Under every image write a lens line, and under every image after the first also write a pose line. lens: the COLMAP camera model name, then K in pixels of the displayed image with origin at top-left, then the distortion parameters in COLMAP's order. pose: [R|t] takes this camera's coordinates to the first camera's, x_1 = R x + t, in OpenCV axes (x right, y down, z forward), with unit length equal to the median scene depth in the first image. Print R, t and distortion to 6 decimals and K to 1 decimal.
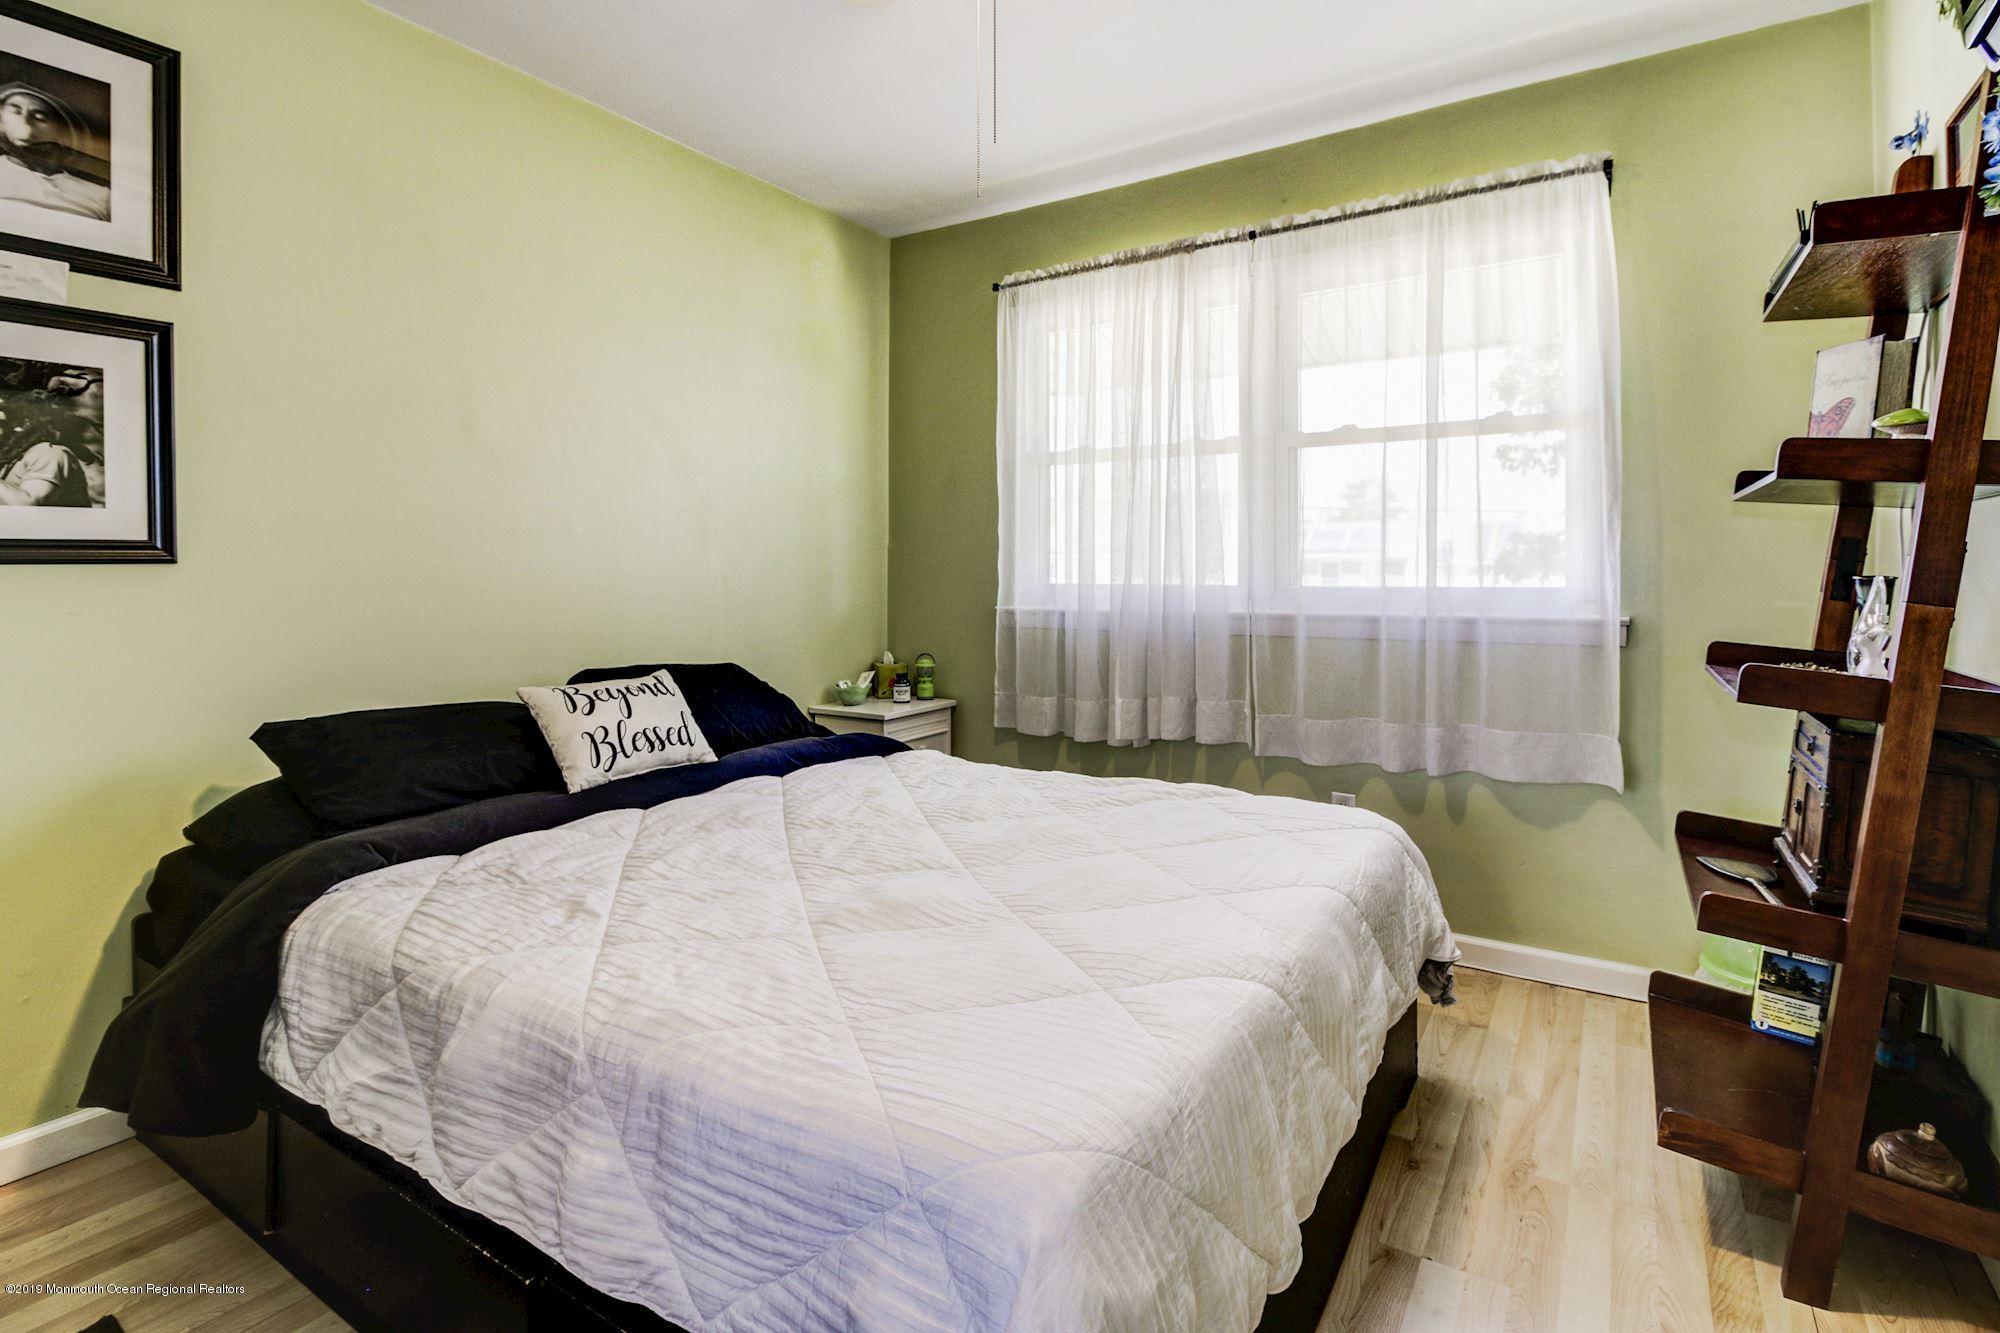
lens RADIAL K [[938.9, 0, 1003.5], [0, 938.9, 578.1], [0, 0, 1]] dist [0.000649, 0.000046]
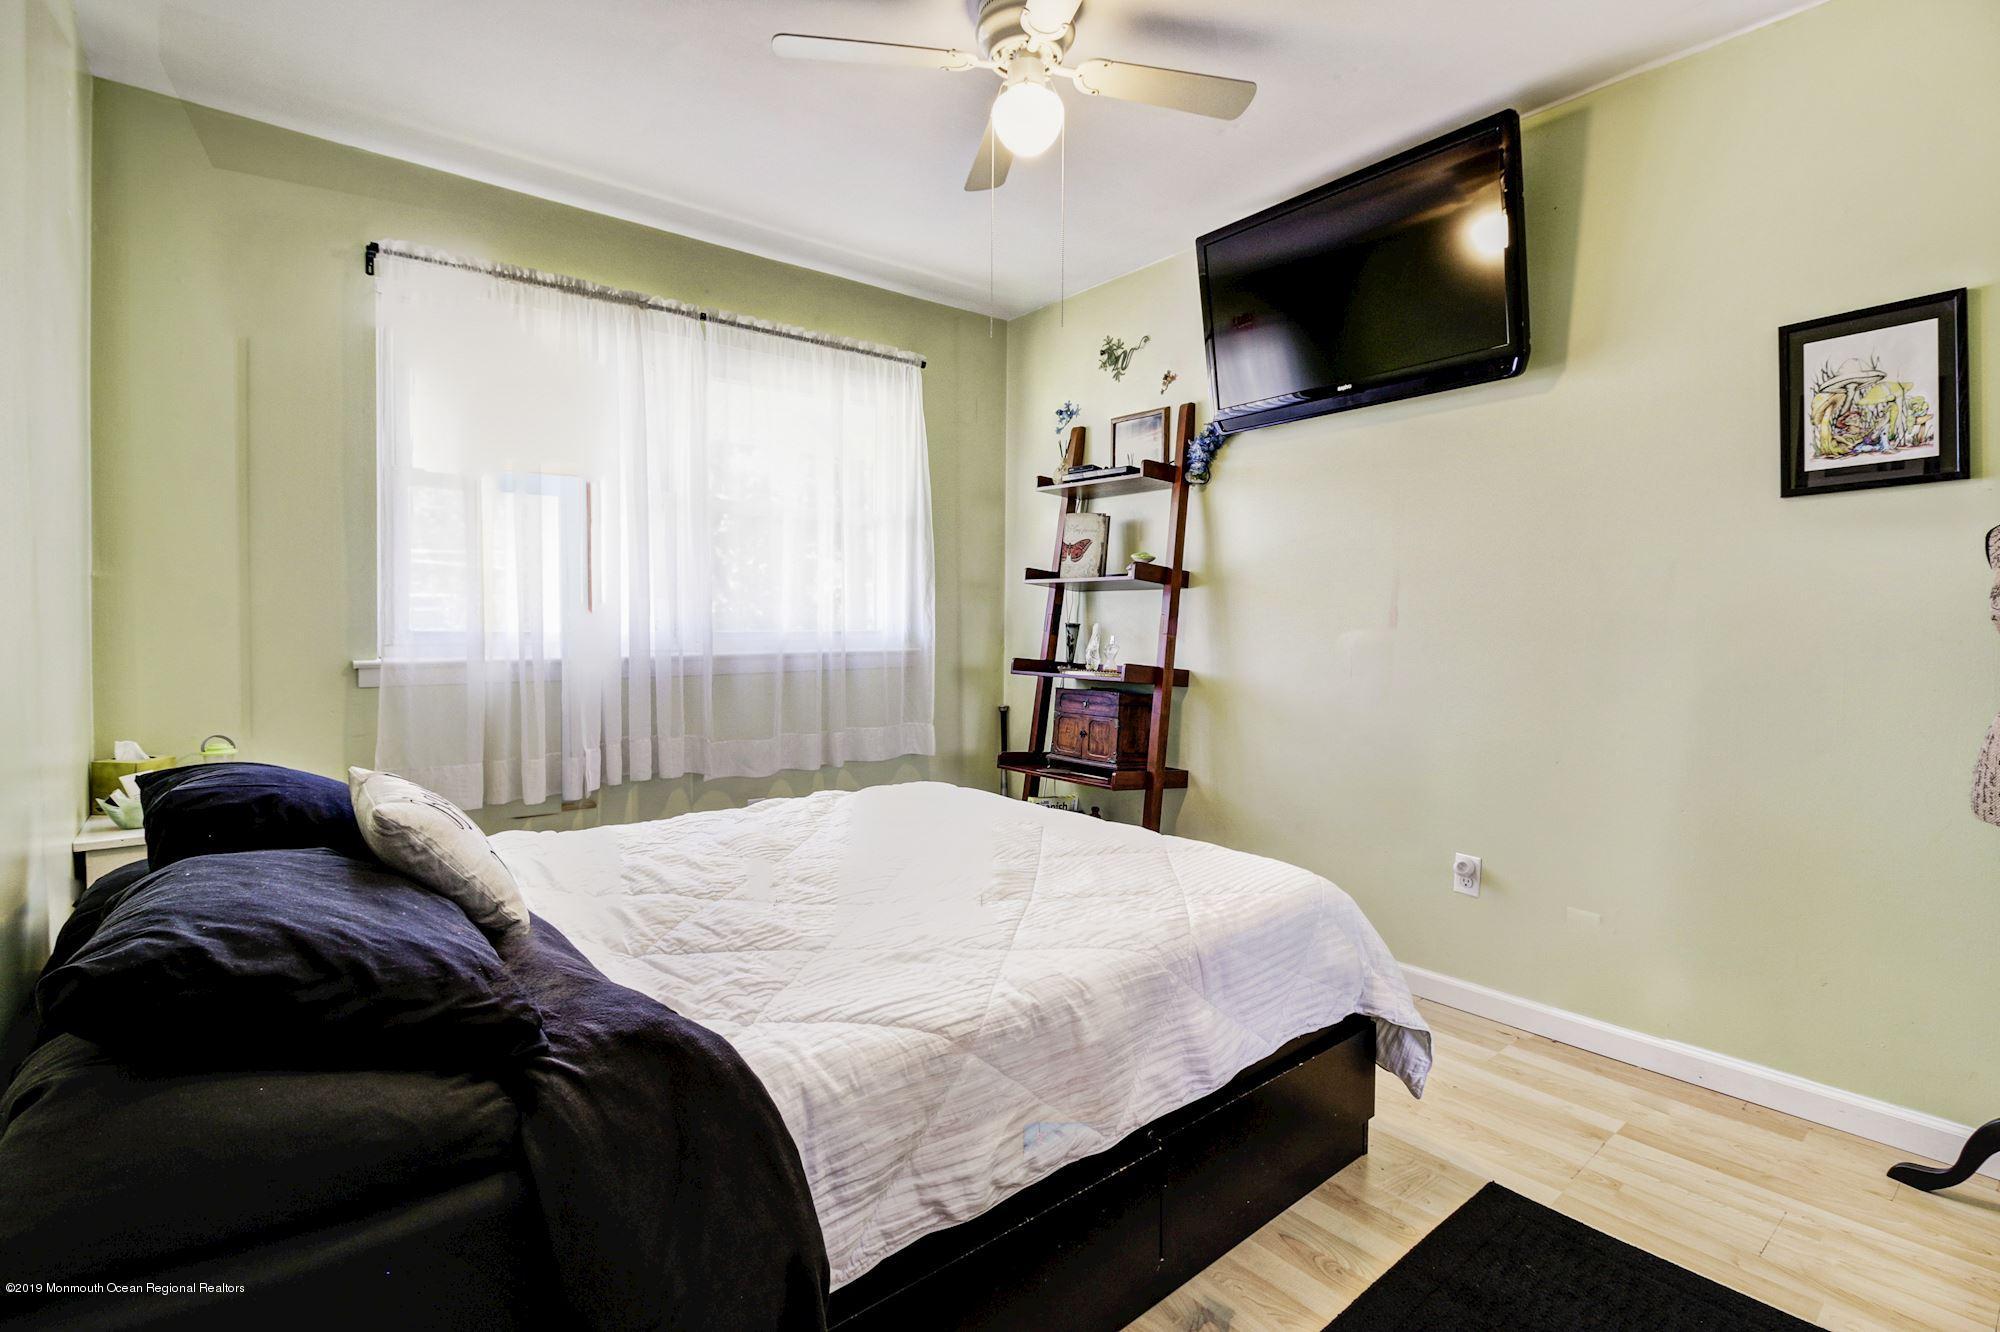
lens RADIAL K [[952.2, 0, 1005.6], [0, 952.2, 653.9], [0, 0, 1]] dist [-0.000695, -0.000386]
pose [[0.296009, -0.030416, 0.954701, -0.789779], [-0.001275, 0.999479, 0.032238, -0.001670], [-0.955184, -0.010760, 0.295816, 0.346287]]
